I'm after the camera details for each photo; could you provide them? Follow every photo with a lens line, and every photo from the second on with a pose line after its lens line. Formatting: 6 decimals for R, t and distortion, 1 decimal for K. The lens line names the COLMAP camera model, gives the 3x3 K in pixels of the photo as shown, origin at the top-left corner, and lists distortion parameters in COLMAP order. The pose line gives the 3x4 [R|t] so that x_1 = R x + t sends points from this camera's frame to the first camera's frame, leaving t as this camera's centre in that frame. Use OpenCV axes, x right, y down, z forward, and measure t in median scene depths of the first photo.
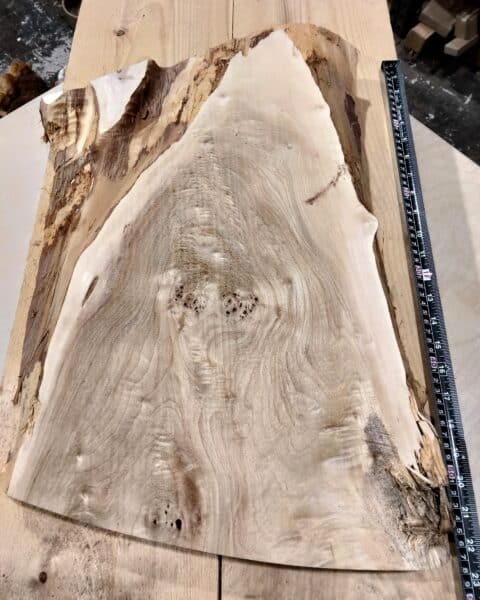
lens RADIAL K [[481.3, 0, 240.0], [0, 481.3, 300.0], [0, 0, 1]] dist [0.017210, 0.002563]
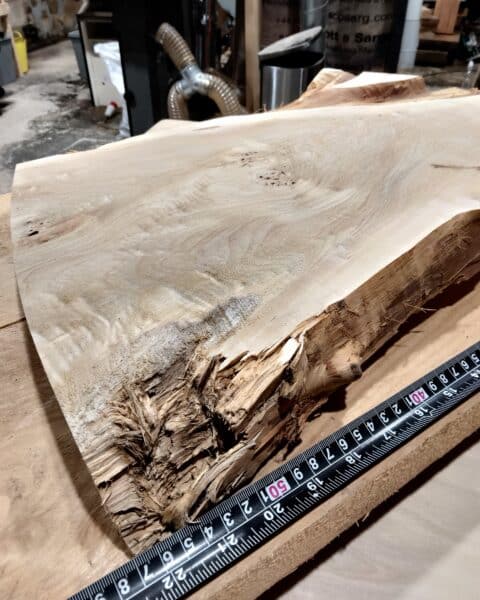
lens RADIAL K [[482.5, 0, 238.4], [0, 482.5, 272.6], [0, 0, 1]] dist [0.050845, -0.104237]
pose [[0.556398, 0.494504, -0.667748, 0.683372], [-0.764501, 0.619487, -0.178253, 0.352036], [0.325514, 0.609673, 0.722730, 0.474389]]
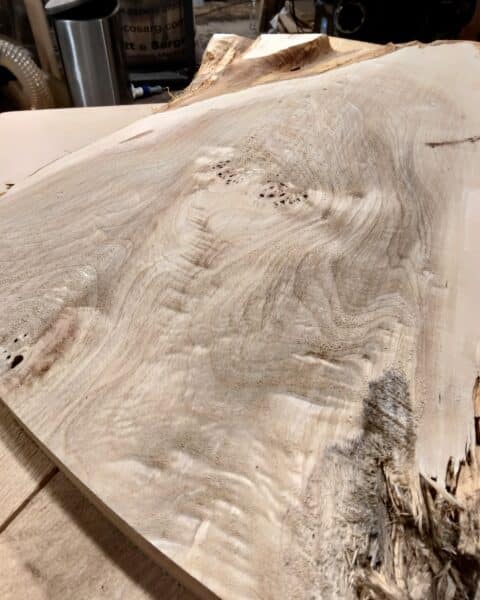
lens RADIAL K [[482.5, 0, 238.4], [0, 482.5, 272.6], [0, 0, 1]] dist [0.050845, -0.104237]
pose [[0.851921, 0.363149, -0.377297, 0.283981], [-0.488916, 0.809673, -0.324640, 0.405572], [0.187595, 0.461035, 0.867327, 0.433634]]
